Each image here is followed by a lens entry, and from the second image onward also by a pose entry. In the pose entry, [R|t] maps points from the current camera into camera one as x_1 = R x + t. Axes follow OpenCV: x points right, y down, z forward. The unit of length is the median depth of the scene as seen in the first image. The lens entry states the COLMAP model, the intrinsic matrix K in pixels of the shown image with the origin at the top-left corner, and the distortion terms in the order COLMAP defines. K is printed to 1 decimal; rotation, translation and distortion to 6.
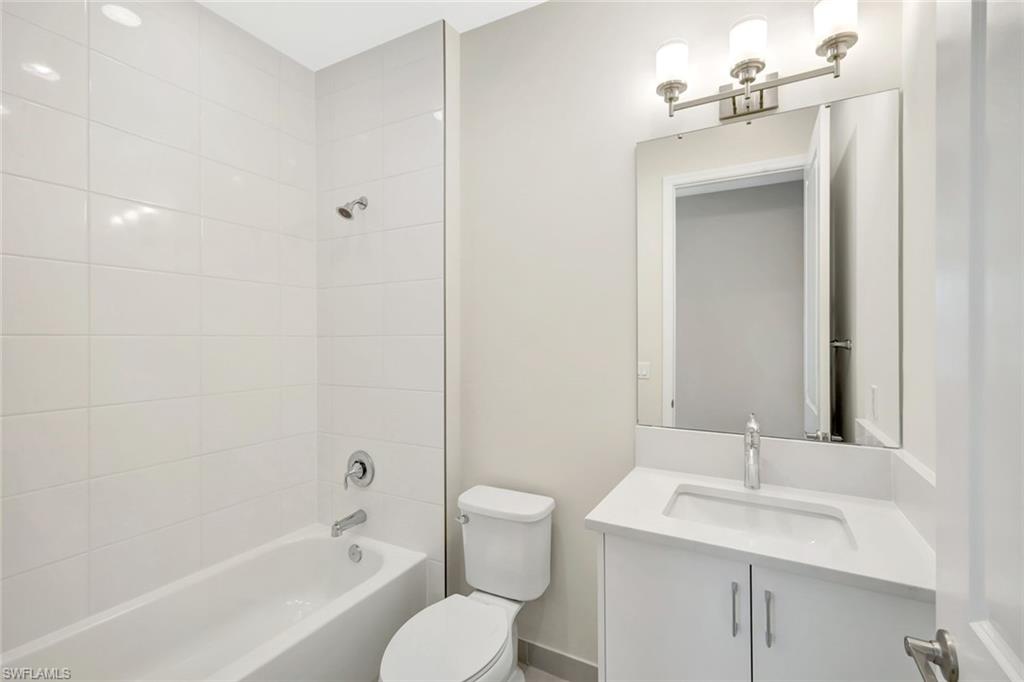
lens RADIAL K [[448.0, 0, 548.7], [0, 448.0, 347.5], [0, 0, 1]] dist [0.003609, 0.000621]
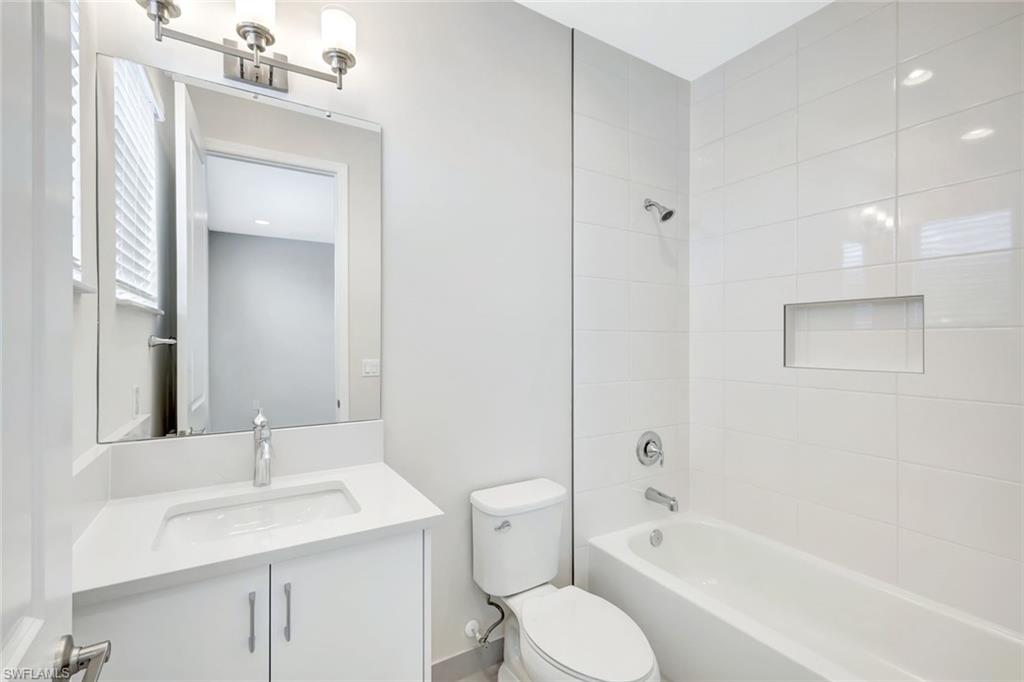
lens RADIAL K [[459.4, 0, 504.9], [0, 459.4, 339.9], [0, 0, 1]] dist [0.017218, 0.000987]
pose [[0.530055, -0.015965, 0.847813, -0.106030], [0.008633, 0.999873, 0.013431, -0.000387], [-0.847920, 0.000200, 0.530125, 0.056530]]
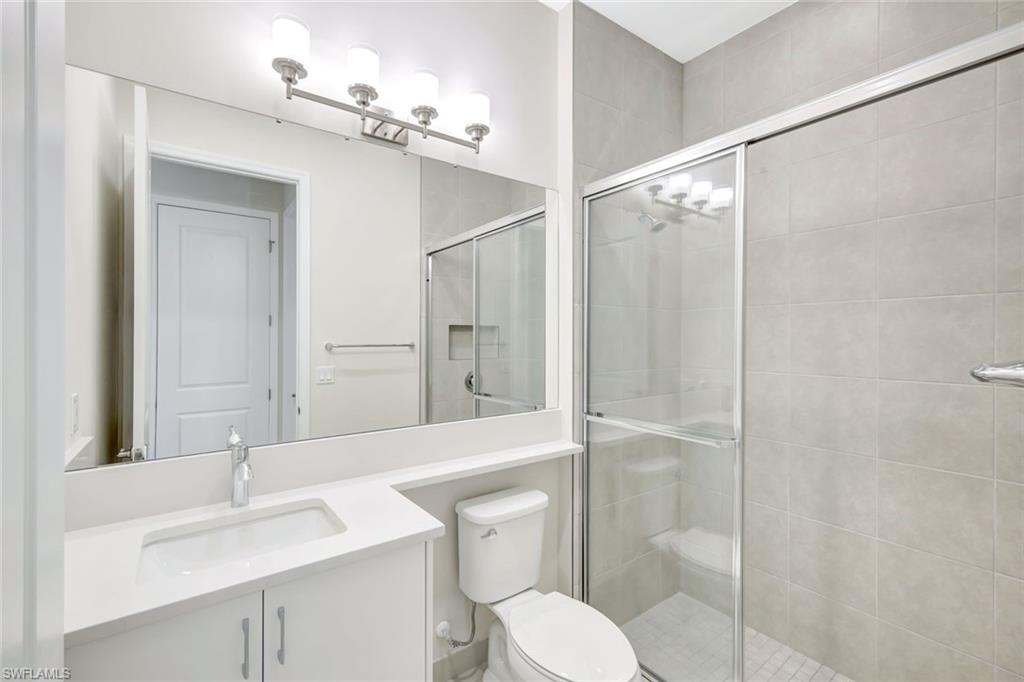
lens RADIAL K [[448.0, 0, 518.2], [0, 448.0, 336.1], [0, 0, 1]] dist [0.003609, 0.000621]
pose [[0.426677, 0.005982, 0.904384, -0.149843], [0.019743, 0.999678, -0.015927, -0.008679], [-0.904188, 0.024651, 0.426422, 0.096326]]
